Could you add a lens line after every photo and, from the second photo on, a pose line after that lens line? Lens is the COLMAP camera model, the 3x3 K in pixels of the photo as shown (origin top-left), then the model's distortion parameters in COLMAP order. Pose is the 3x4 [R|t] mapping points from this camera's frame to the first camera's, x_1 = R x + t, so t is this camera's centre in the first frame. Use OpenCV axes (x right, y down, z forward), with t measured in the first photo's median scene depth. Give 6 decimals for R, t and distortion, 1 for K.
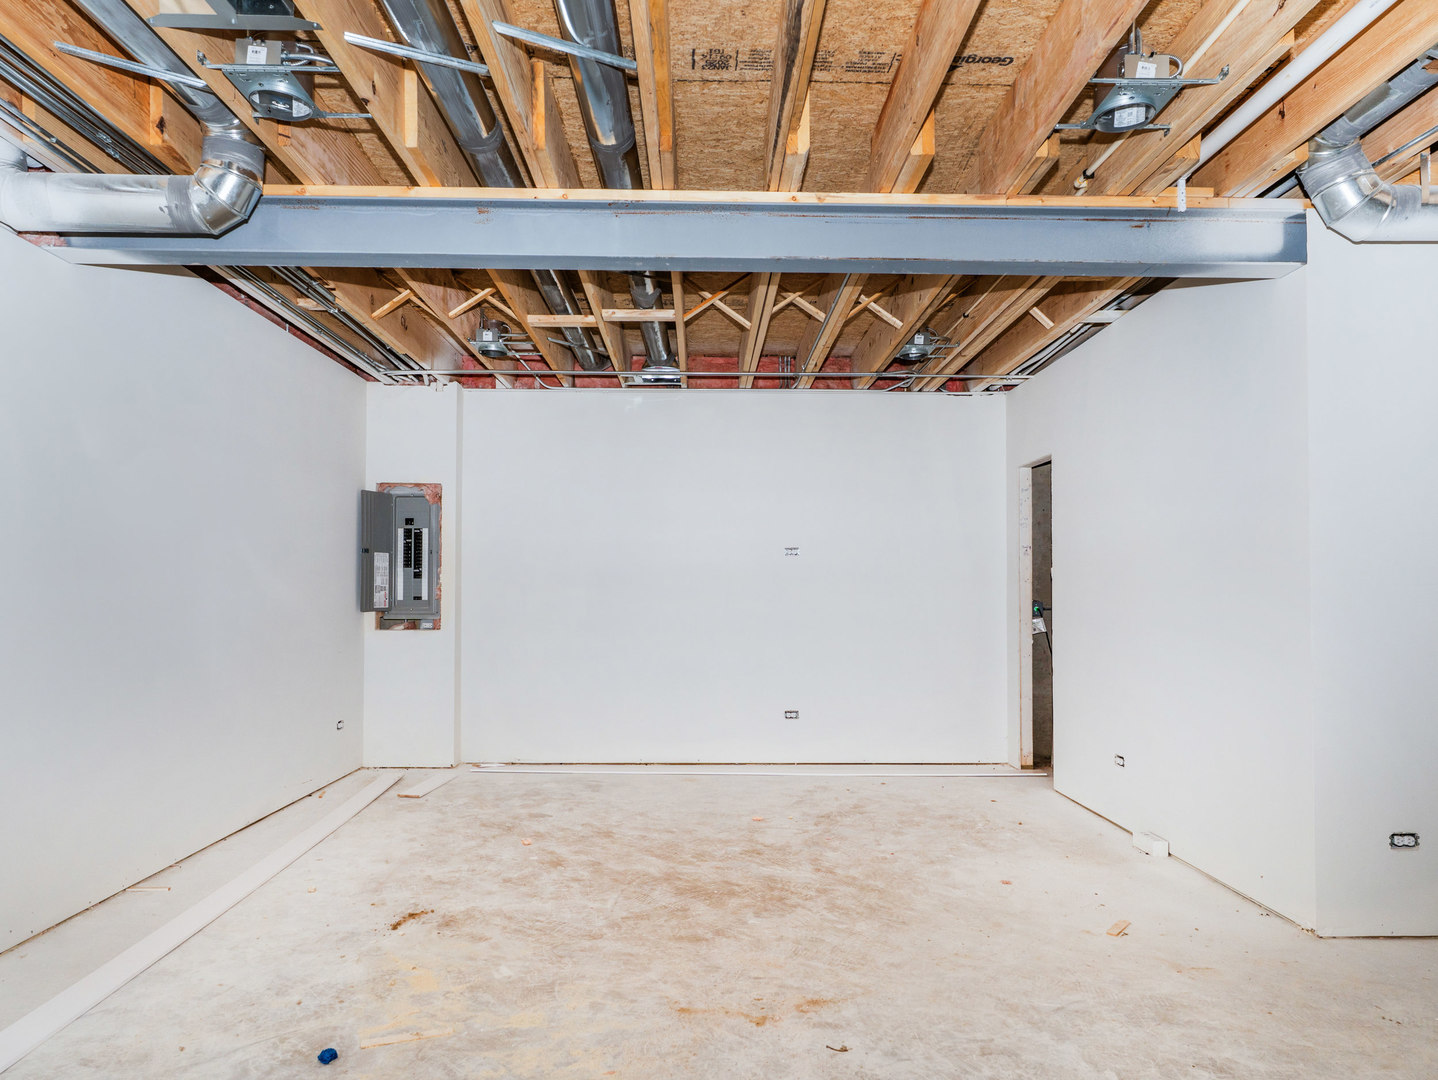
lens RADIAL K [[902.4, 0, 720.1], [0, 902.4, 578.2], [0, 0, 1]] dist [-0.005869, -0.001420]
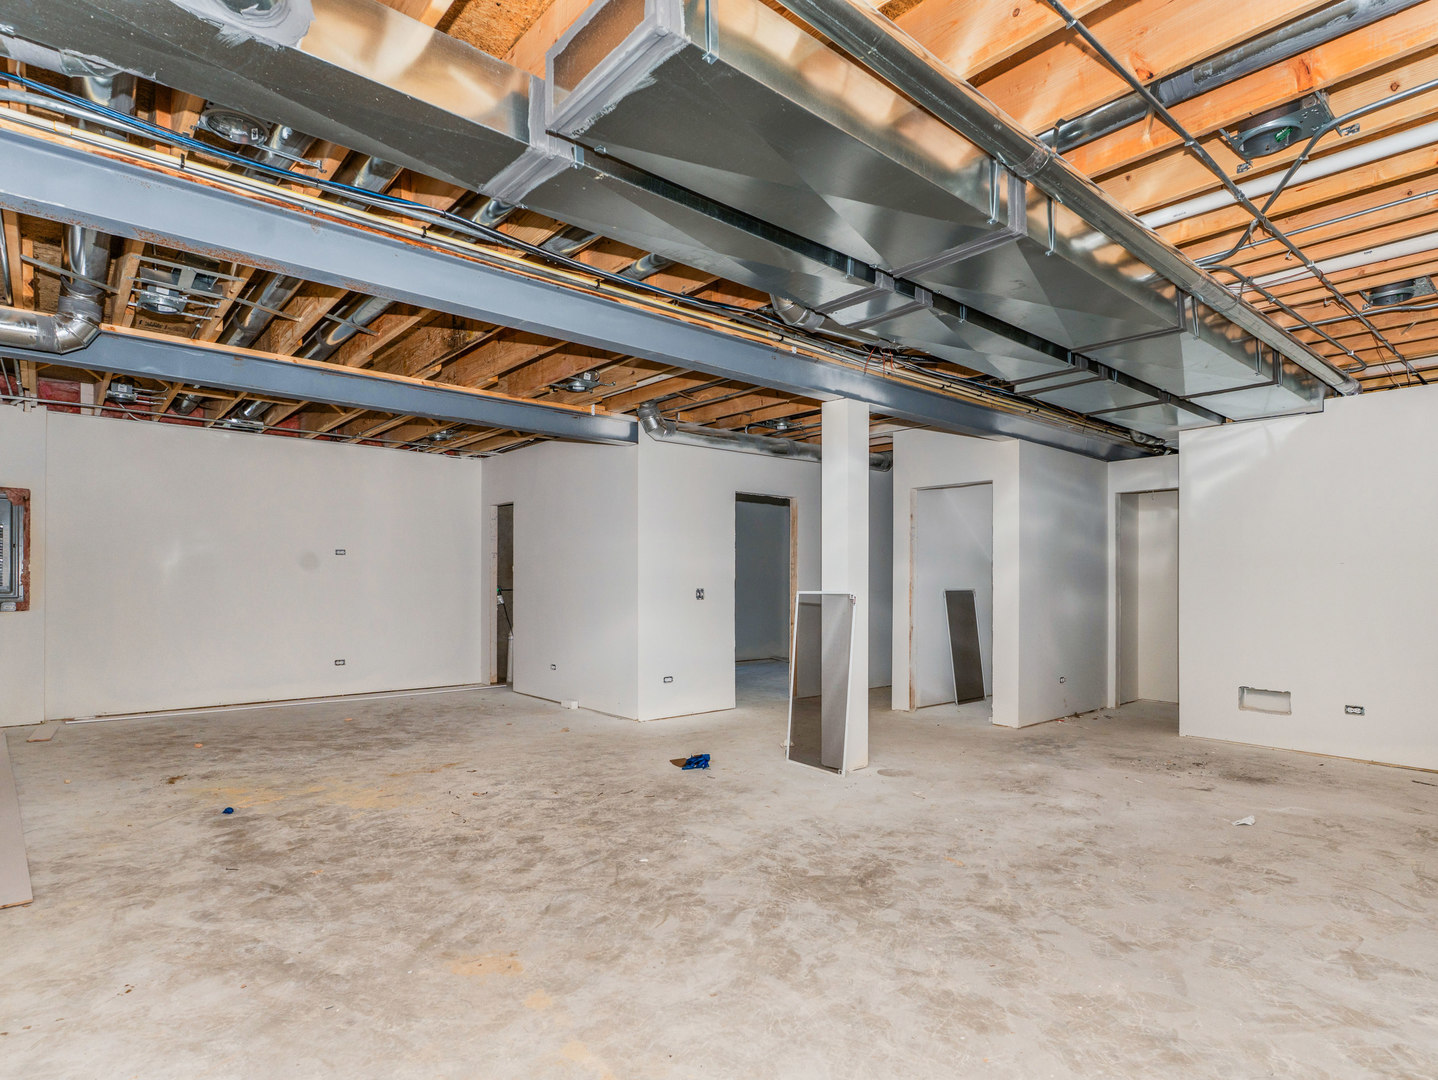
lens RADIAL K [[768.6, 0, 719.6], [0, 768.6, 580.0], [0, 0, 1]] dist [0.000237, -0.000009]
pose [[0.768200, 0.001075, 0.640209, -0.496419], [-0.010182, 0.999893, 0.010538, -0.009133], [-0.640129, -0.014615, 0.768128, -0.723960]]
